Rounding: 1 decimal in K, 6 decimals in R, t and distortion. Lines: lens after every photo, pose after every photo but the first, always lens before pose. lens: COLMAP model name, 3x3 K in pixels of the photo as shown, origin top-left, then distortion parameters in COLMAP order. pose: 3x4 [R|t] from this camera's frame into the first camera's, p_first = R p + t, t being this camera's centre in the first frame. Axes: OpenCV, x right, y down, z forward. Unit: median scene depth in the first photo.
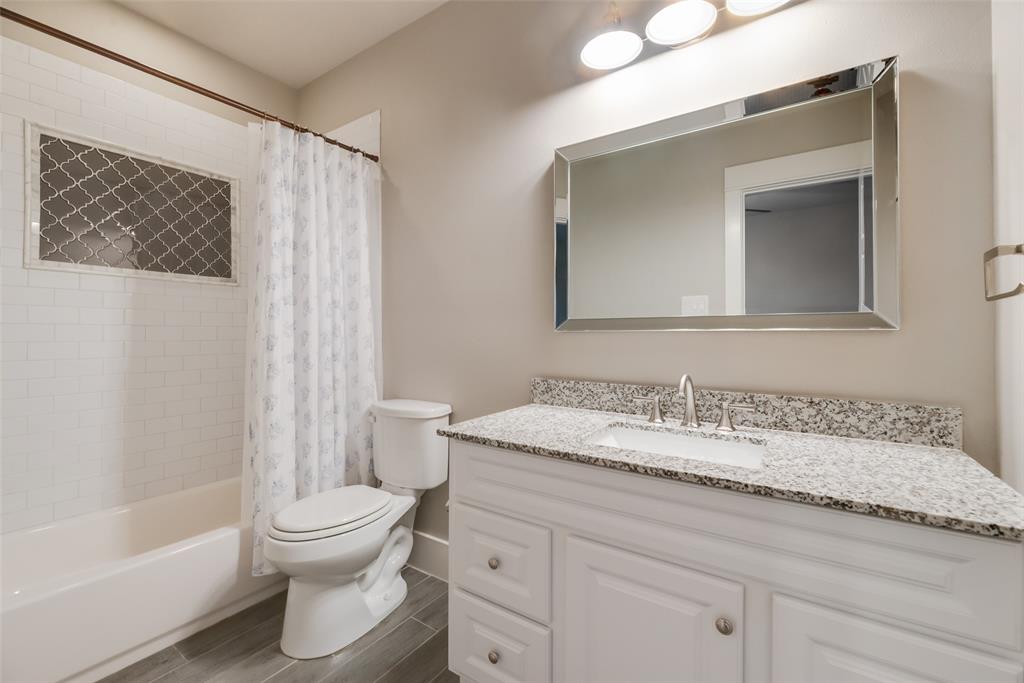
lens RADIAL K [[413.8, 0, 513.8], [0, 413.8, 338.9], [0, 0, 1]] dist [-0.000458, 0.000253]
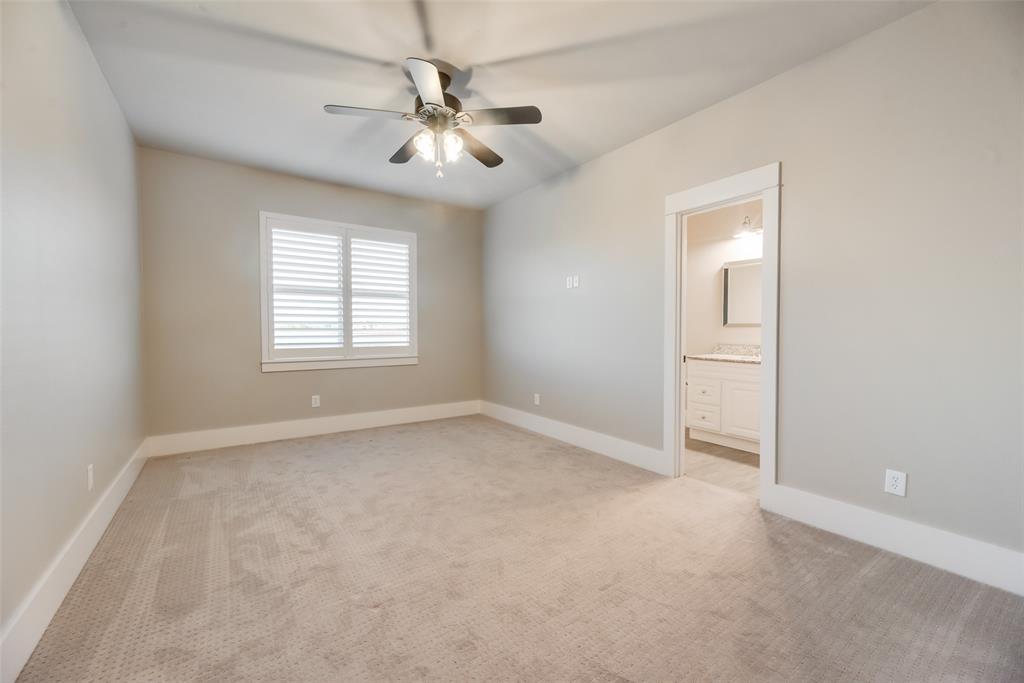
lens RADIAL K [[413.8, 0, 512.0], [0, 413.8, 341.5], [0, 0, 1]] dist [-0.000458, 0.000253]
pose [[0.937725, 0.010580, -0.347216, -0.273285], [-0.000452, 0.999572, 0.029239, -0.004683], [0.347377, -0.027261, 0.937329, -2.194832]]
